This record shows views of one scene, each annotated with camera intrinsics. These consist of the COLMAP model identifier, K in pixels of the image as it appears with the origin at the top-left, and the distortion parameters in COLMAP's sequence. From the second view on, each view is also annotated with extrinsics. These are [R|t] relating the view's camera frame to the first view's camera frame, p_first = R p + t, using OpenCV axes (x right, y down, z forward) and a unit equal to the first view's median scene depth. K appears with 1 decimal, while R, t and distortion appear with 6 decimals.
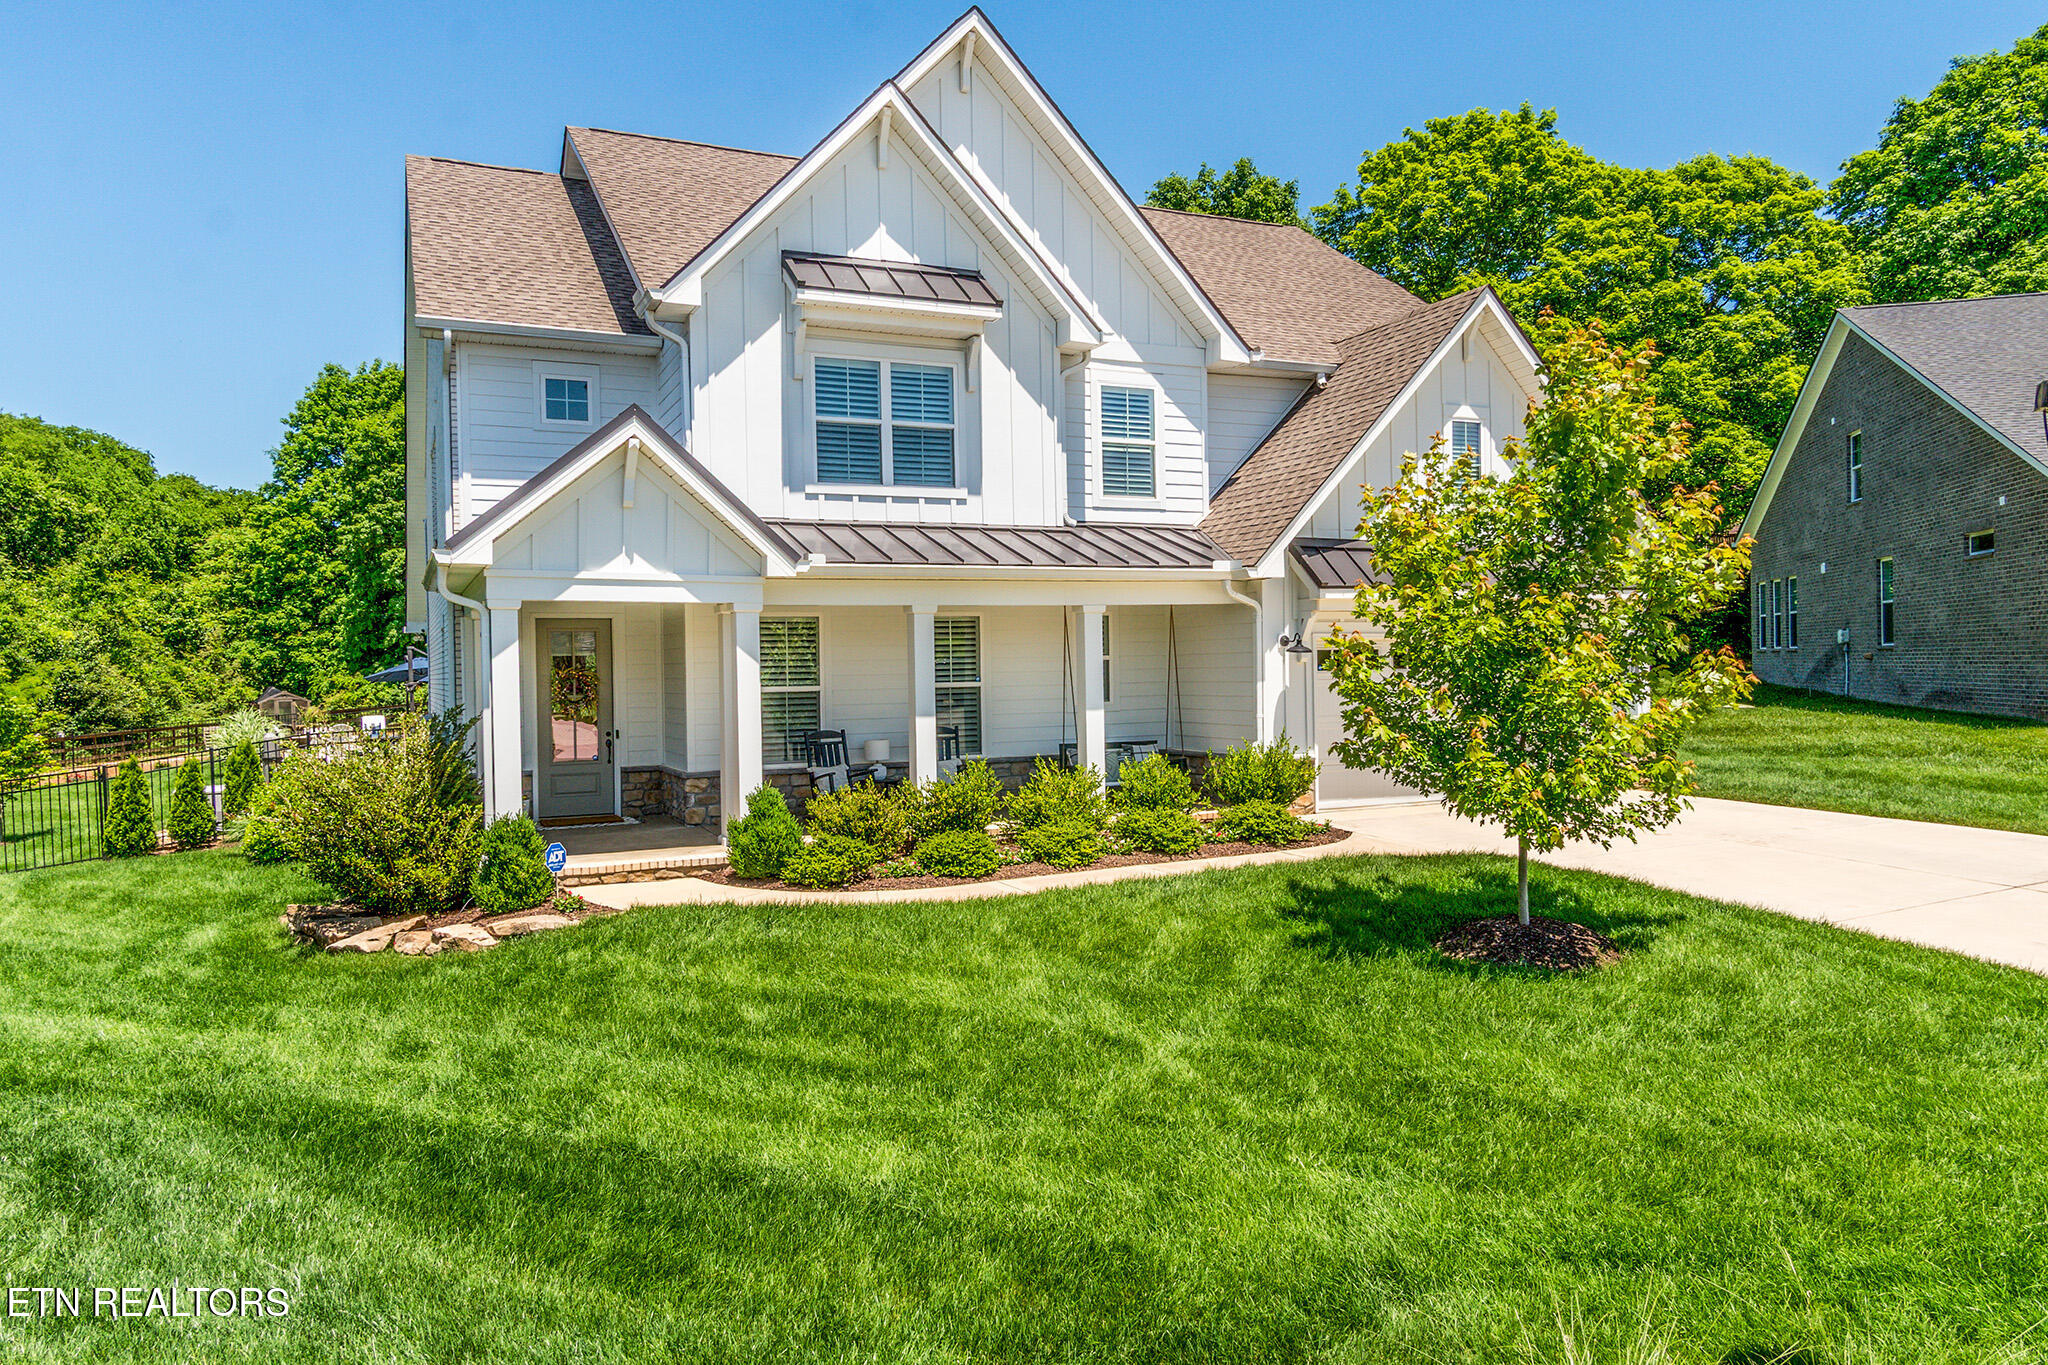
lens RADIAL K [[1082.9, 0, 1017.2], [0, 1082.9, 651.9], [0, 0, 1]] dist [-0.000317, 0.001425]
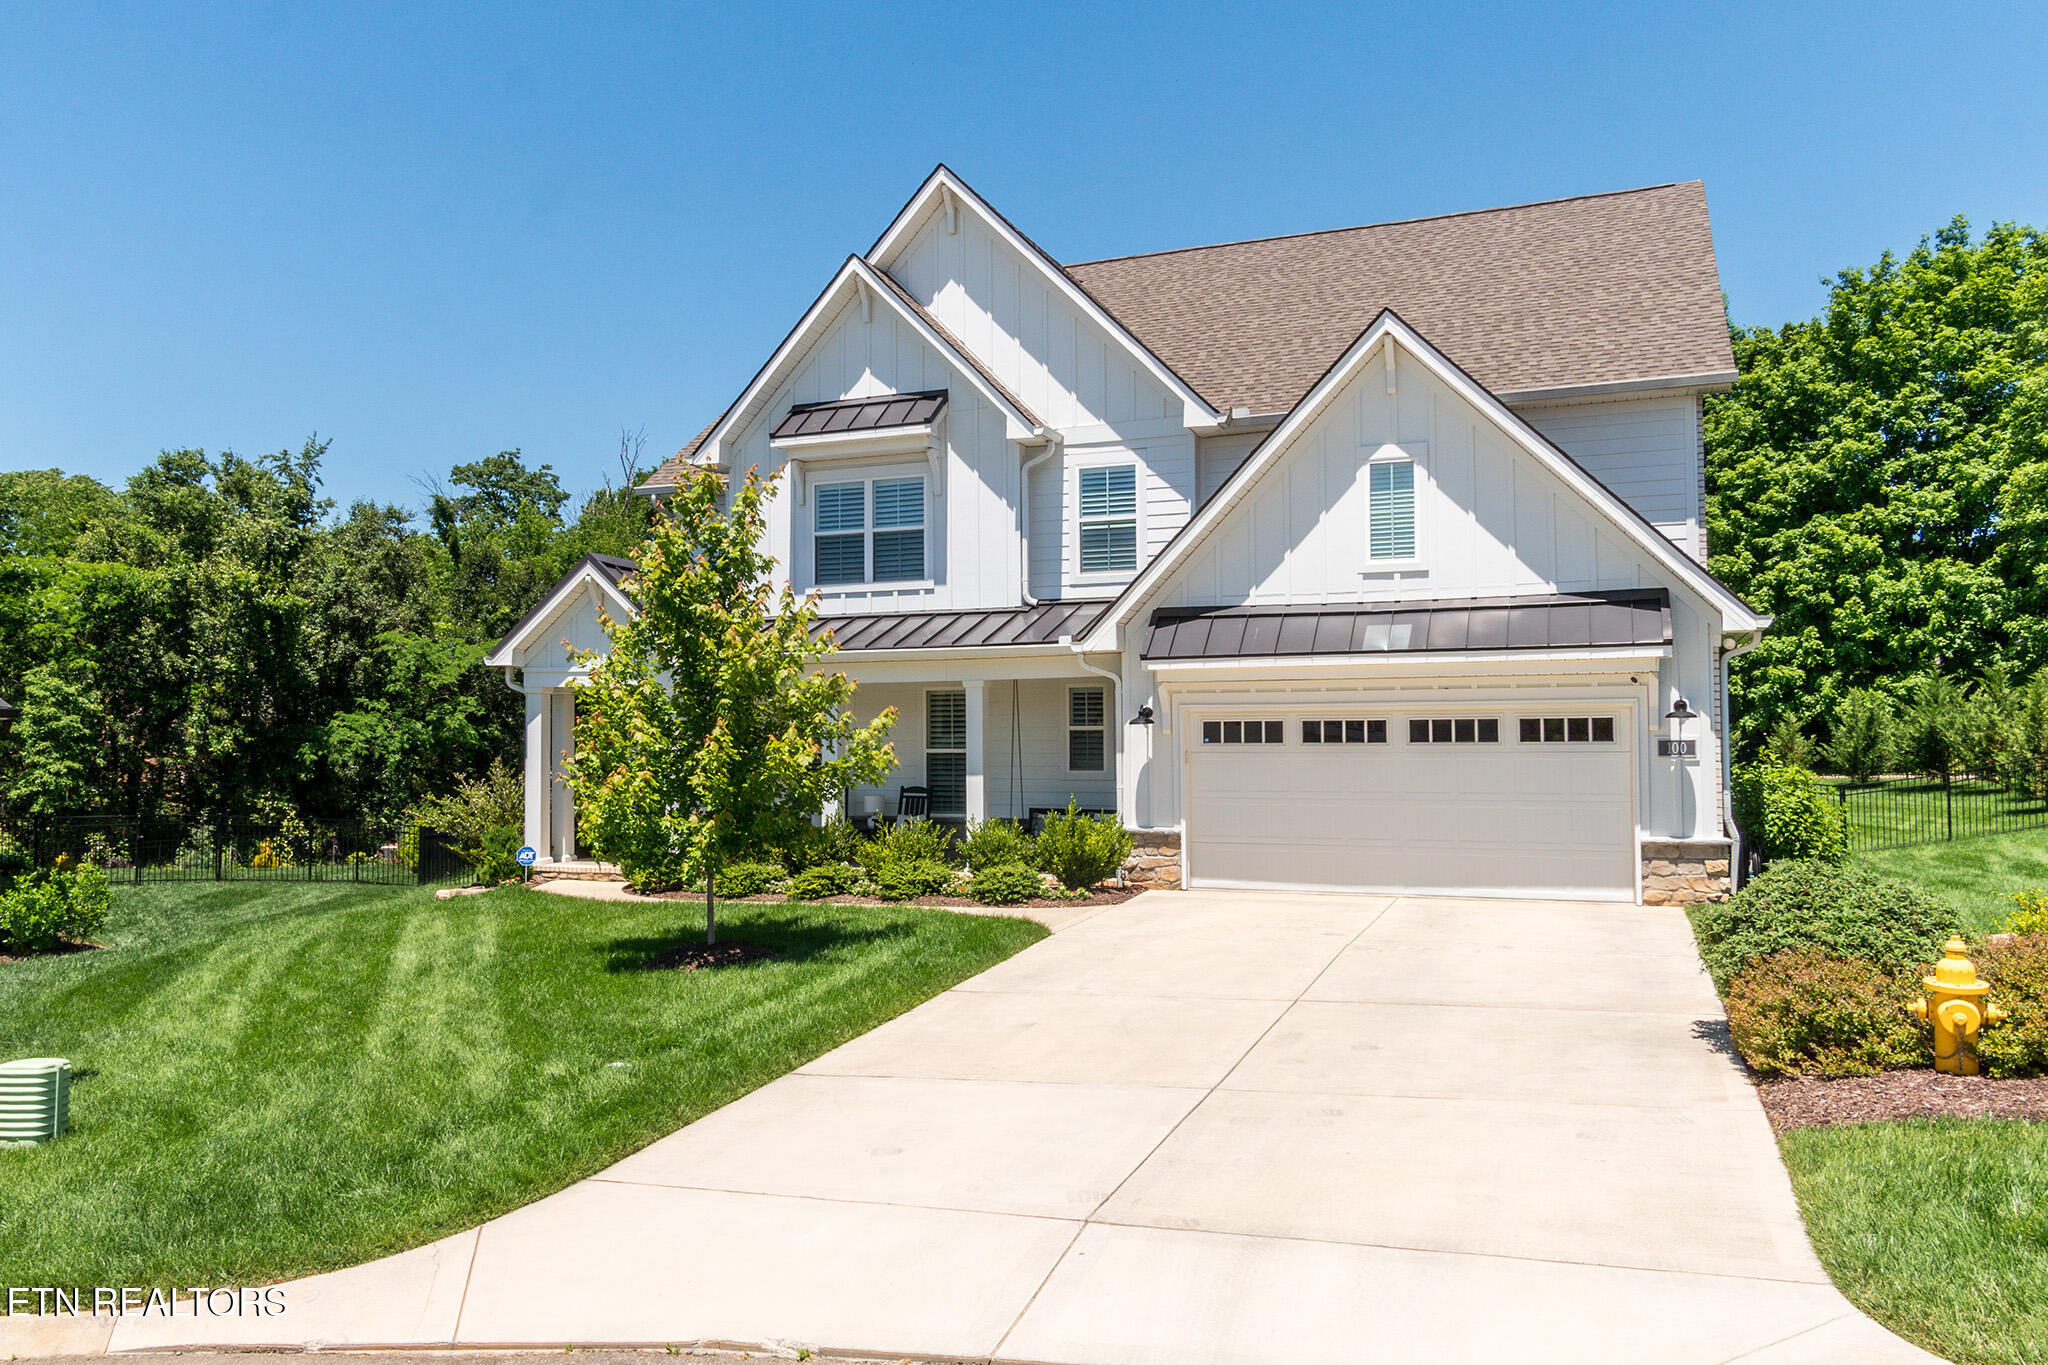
lens RADIAL K [[1082.9, 0, 1017.2], [0, 1082.9, 651.9], [0, 0, 1]] dist [-0.000317, 0.001425]
pose [[0.799485, -0.024822, -0.600173, 0.712240], [0.000857, 0.999192, -0.040183, -0.028409], [0.600685, 0.031612, 0.798860, 0.140384]]
